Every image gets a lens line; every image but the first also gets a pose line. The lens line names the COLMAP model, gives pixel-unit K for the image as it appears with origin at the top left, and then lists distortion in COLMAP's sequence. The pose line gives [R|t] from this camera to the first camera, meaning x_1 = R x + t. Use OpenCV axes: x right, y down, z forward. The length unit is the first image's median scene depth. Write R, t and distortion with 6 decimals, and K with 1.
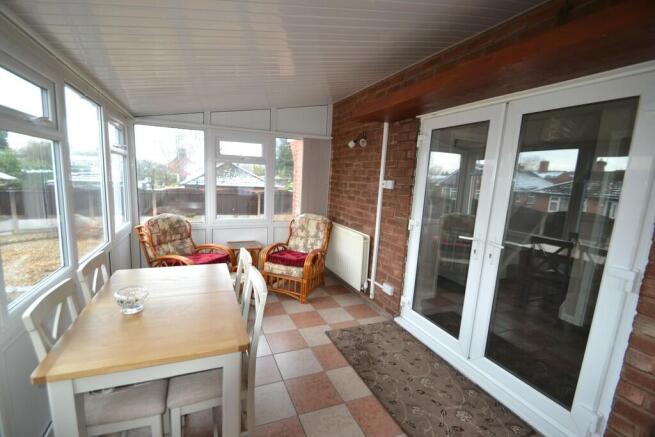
lens RADIAL K [[290.4, 0, 313.1], [0, 290.4, 223.7], [0, 0, 1]] dist [0.012639, -0.015362]
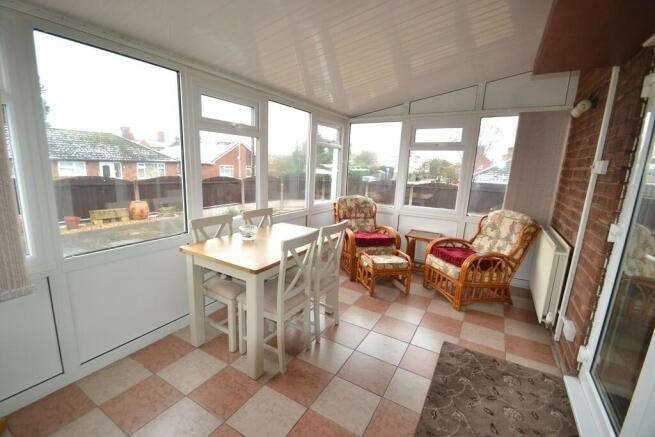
lens RADIAL K [[290.4, 0, 313.1], [0, 290.4, 223.7], [0, 0, 1]] dist [0.012639, -0.015362]
pose [[0.588787, 0.138566, -0.796323, 0.364667], [-0.138468, 0.987924, 0.069524, 0.023867], [0.796340, 0.069331, 0.600863, 0.135922]]
